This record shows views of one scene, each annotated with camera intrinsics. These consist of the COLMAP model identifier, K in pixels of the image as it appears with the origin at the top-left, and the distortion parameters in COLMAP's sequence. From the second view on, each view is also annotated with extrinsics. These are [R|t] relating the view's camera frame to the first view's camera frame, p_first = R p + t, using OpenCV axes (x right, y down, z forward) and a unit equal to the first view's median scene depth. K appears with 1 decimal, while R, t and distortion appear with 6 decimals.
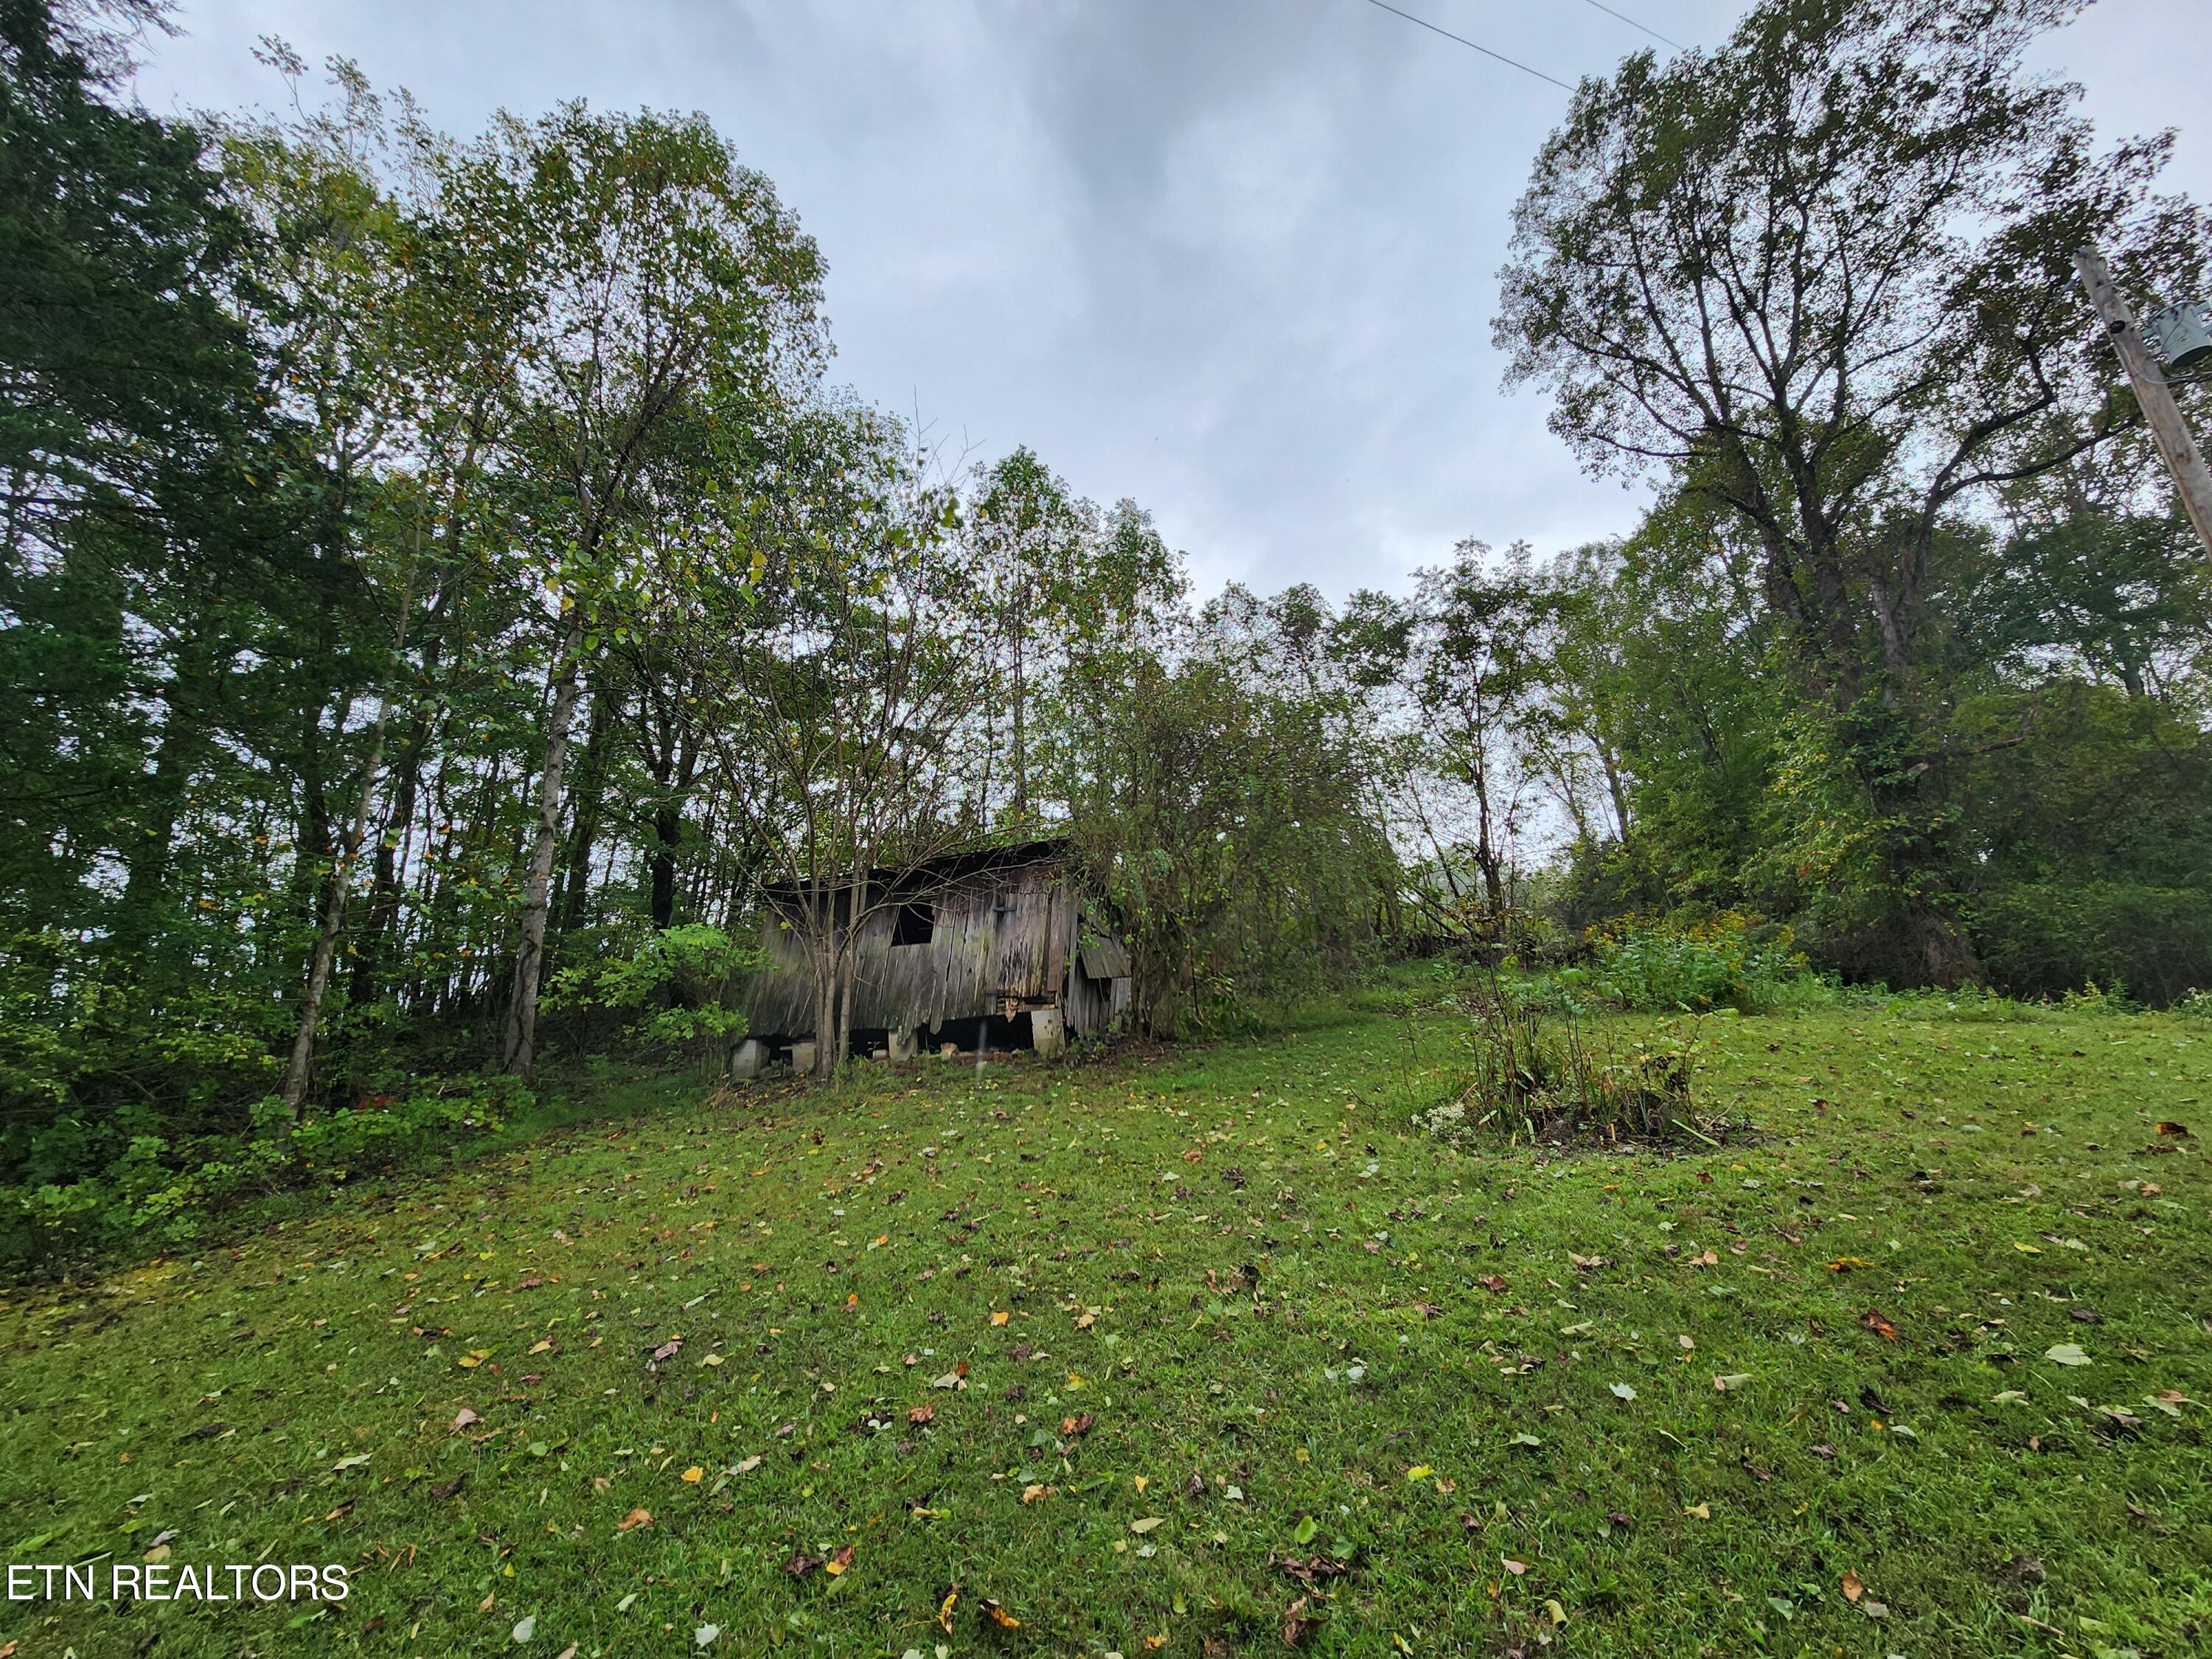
lens RADIAL K [[912.1, 0, 1105.1], [0, 912.1, 825.3], [0, 0, 1]] dist [0.002623, 0.000326]
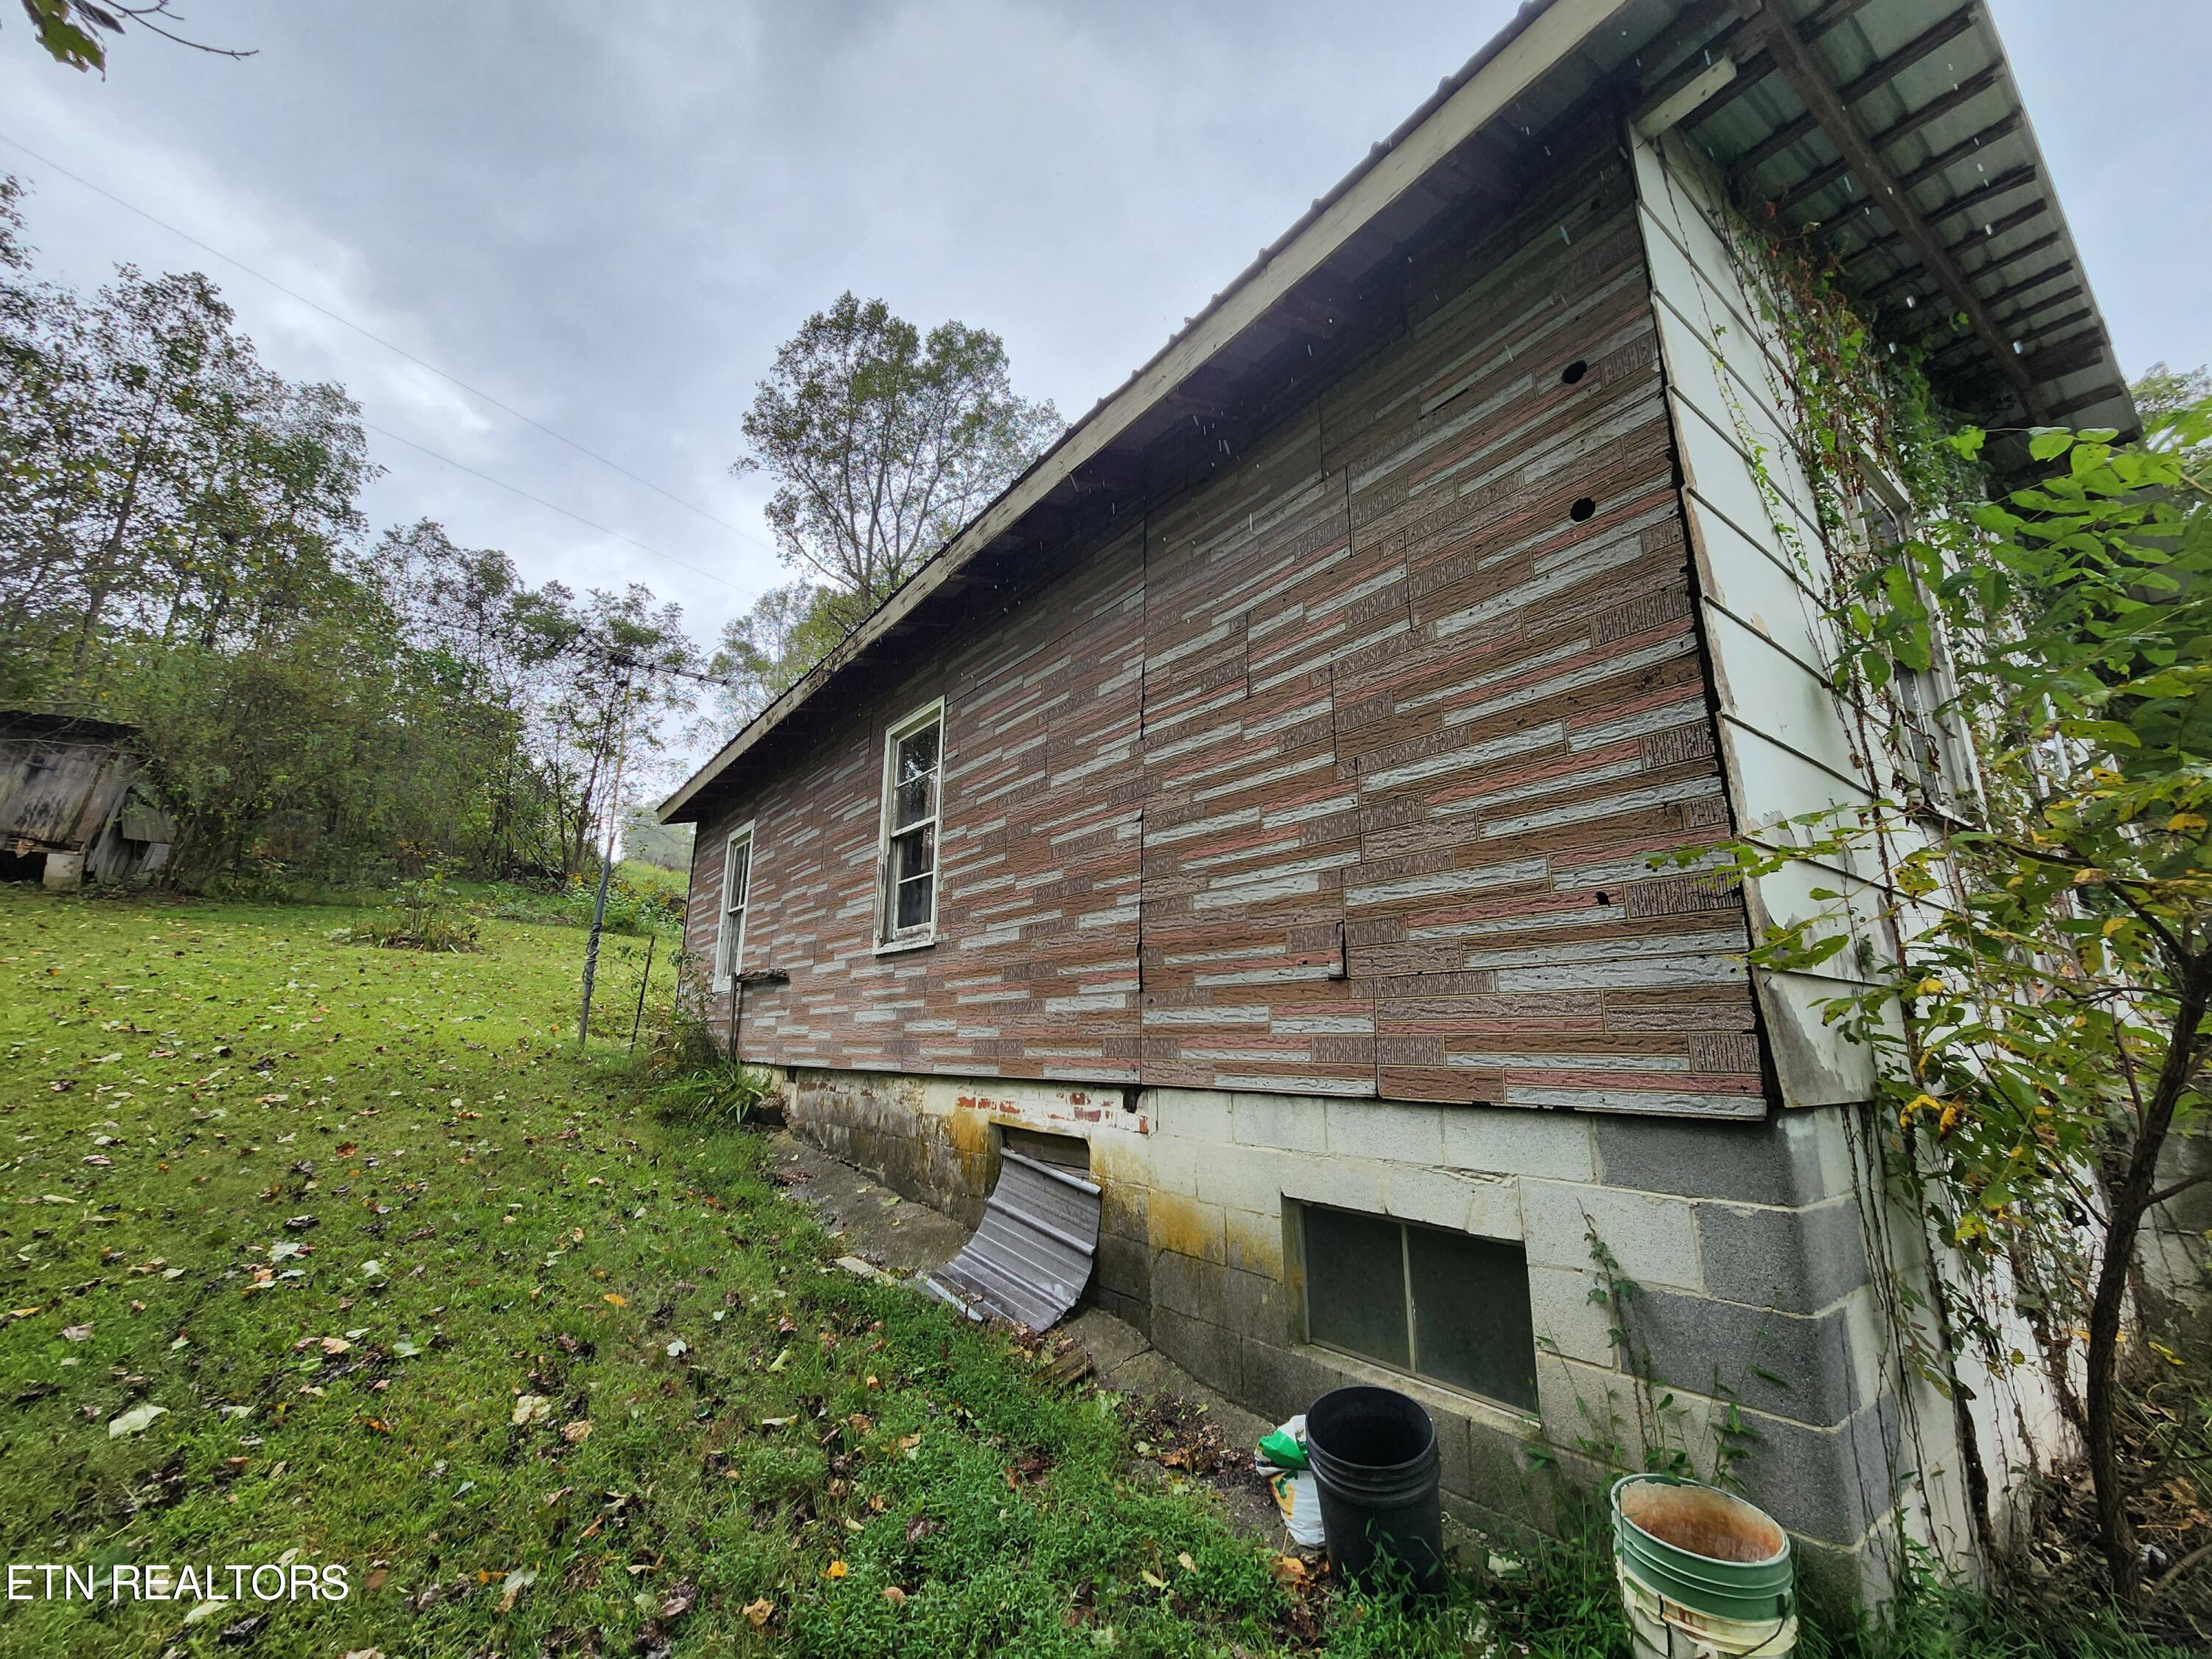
lens RADIAL K [[912.1, 0, 1105.1], [0, 912.1, 825.3], [0, 0, 1]] dist [0.002623, 0.000326]
pose [[0.676475, 0.230882, 0.699339, 0.010343], [-0.265561, 0.962176, -0.060776, -0.124835], [-0.686919, -0.144604, 0.712202, -0.783161]]
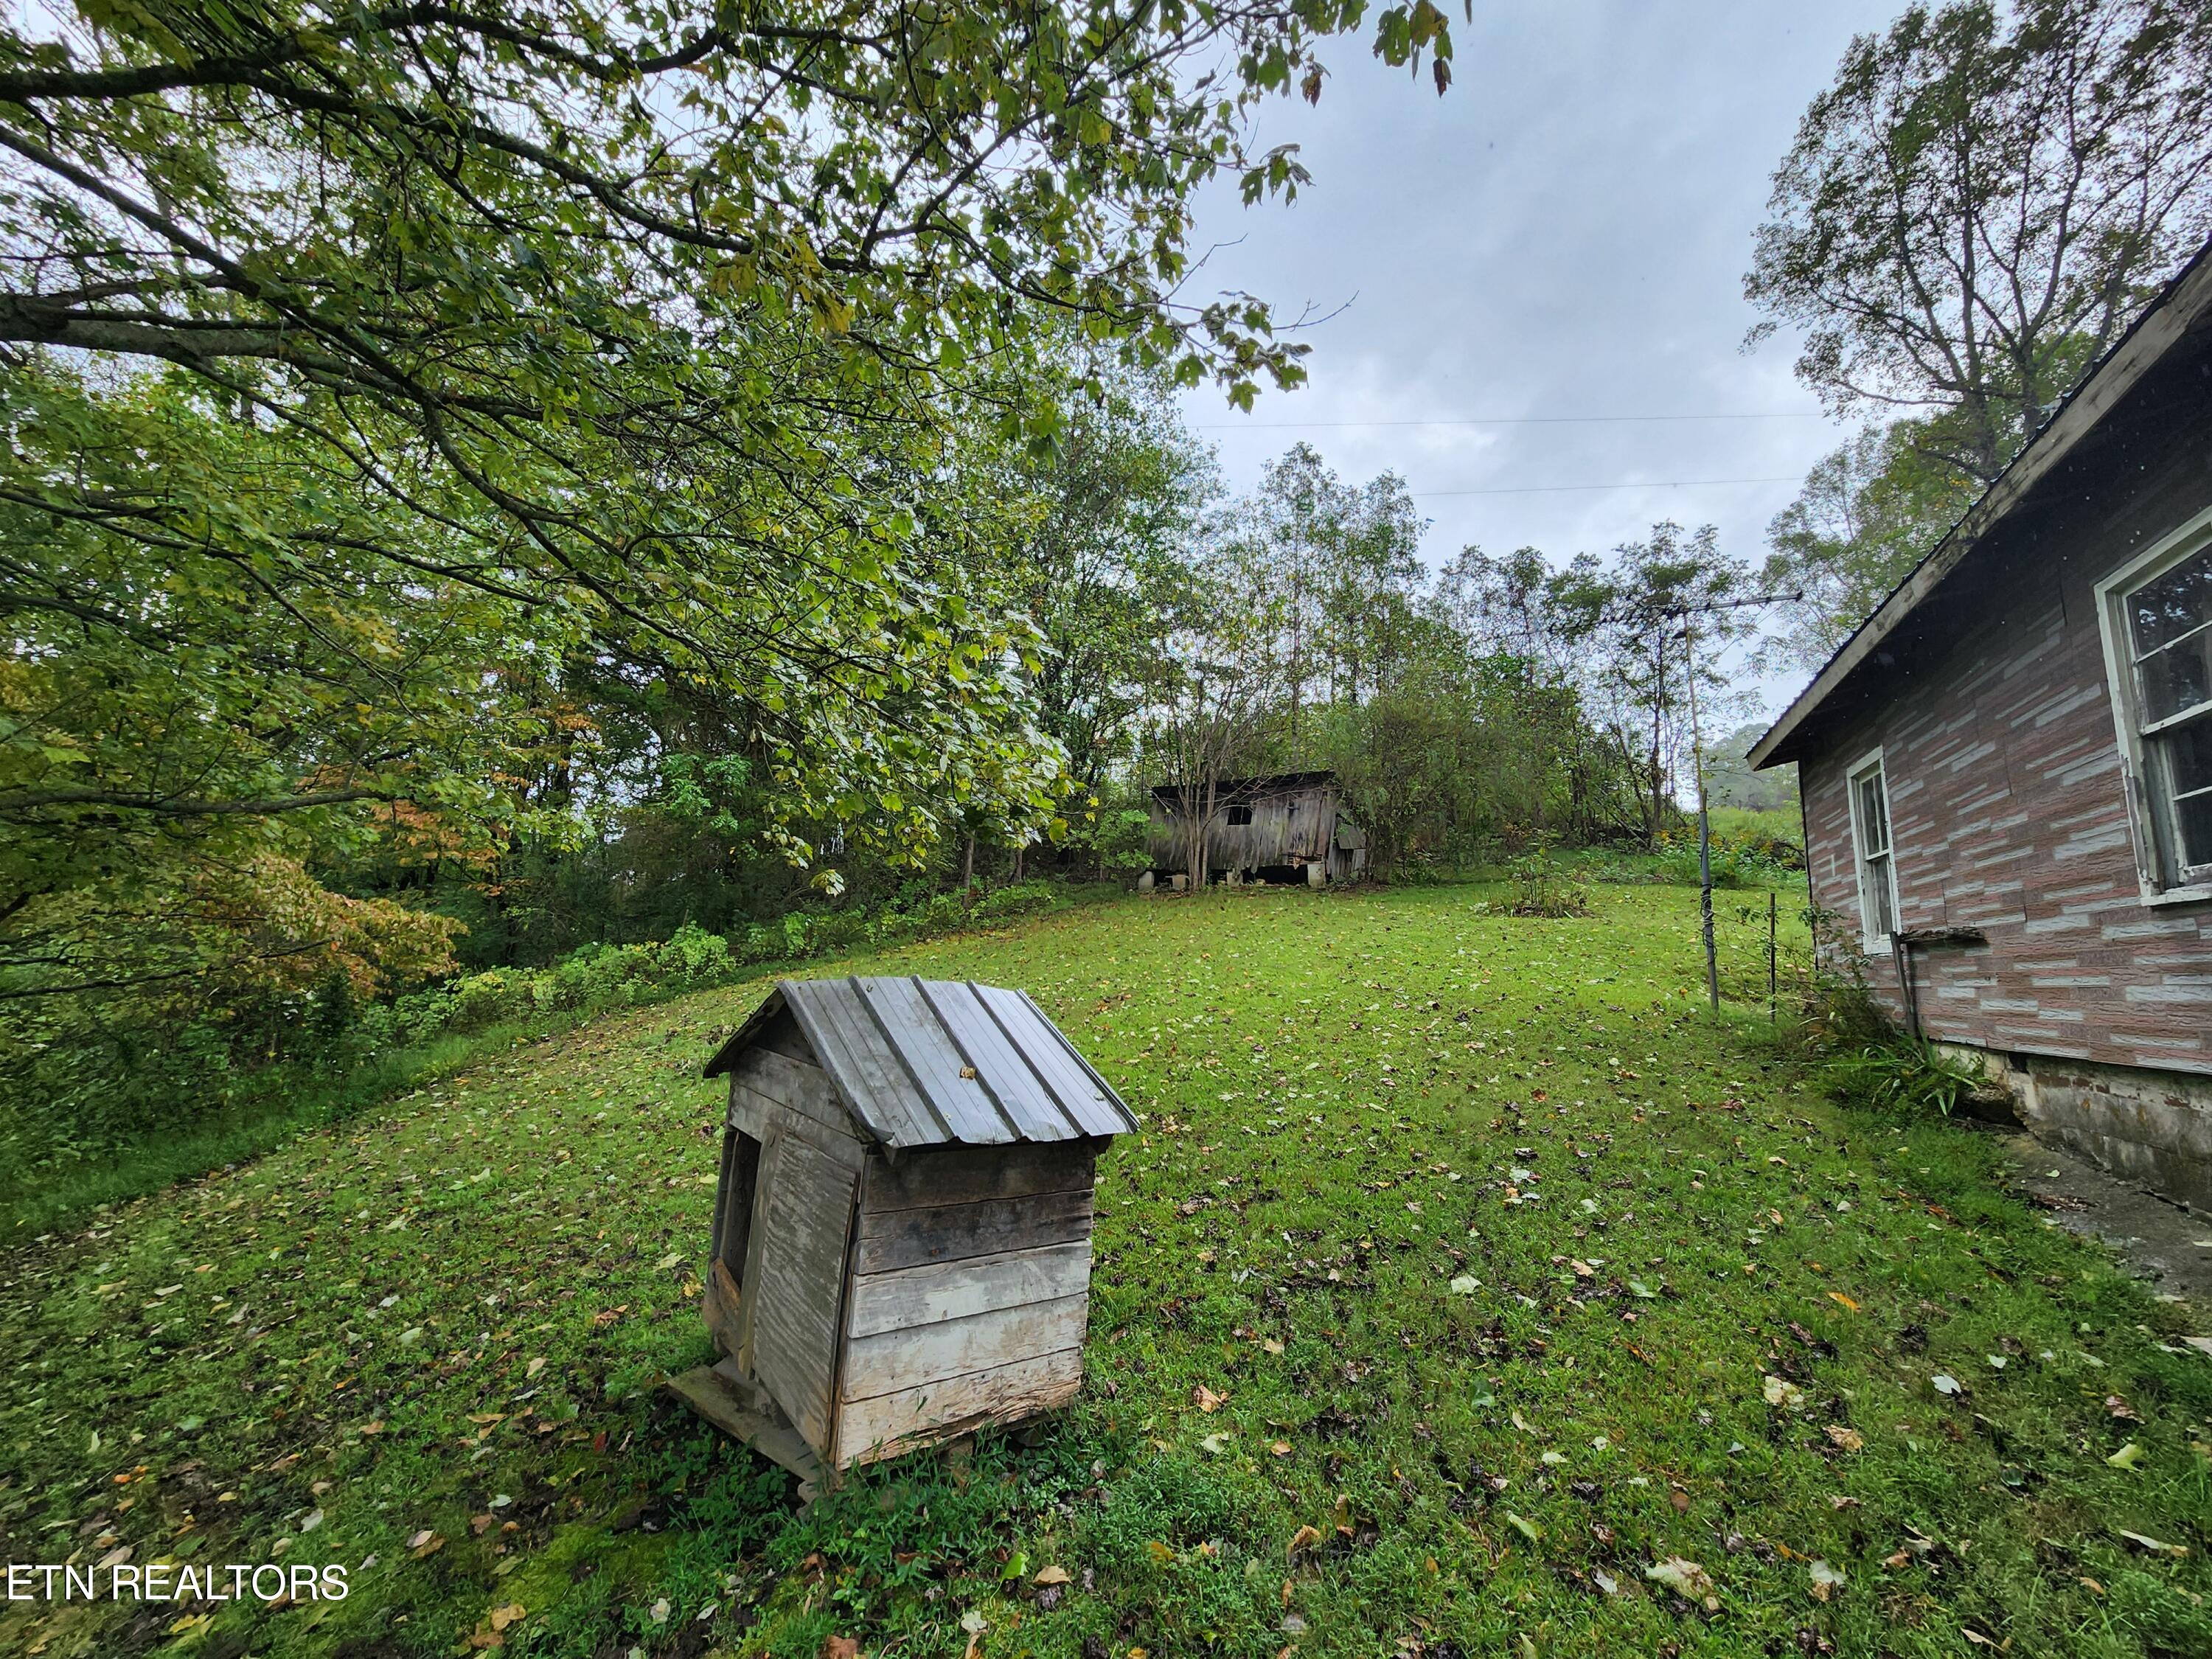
lens RADIAL K [[912.1, 0, 1105.1], [0, 912.1, 825.3], [0, 0, 1]] dist [0.002623, 0.000326]
pose [[0.964517, 0.046564, -0.259882, 0.000050], [-0.008136, 0.989099, 0.147024, -0.130222], [0.263895, -0.139693, 0.954382, -0.784379]]
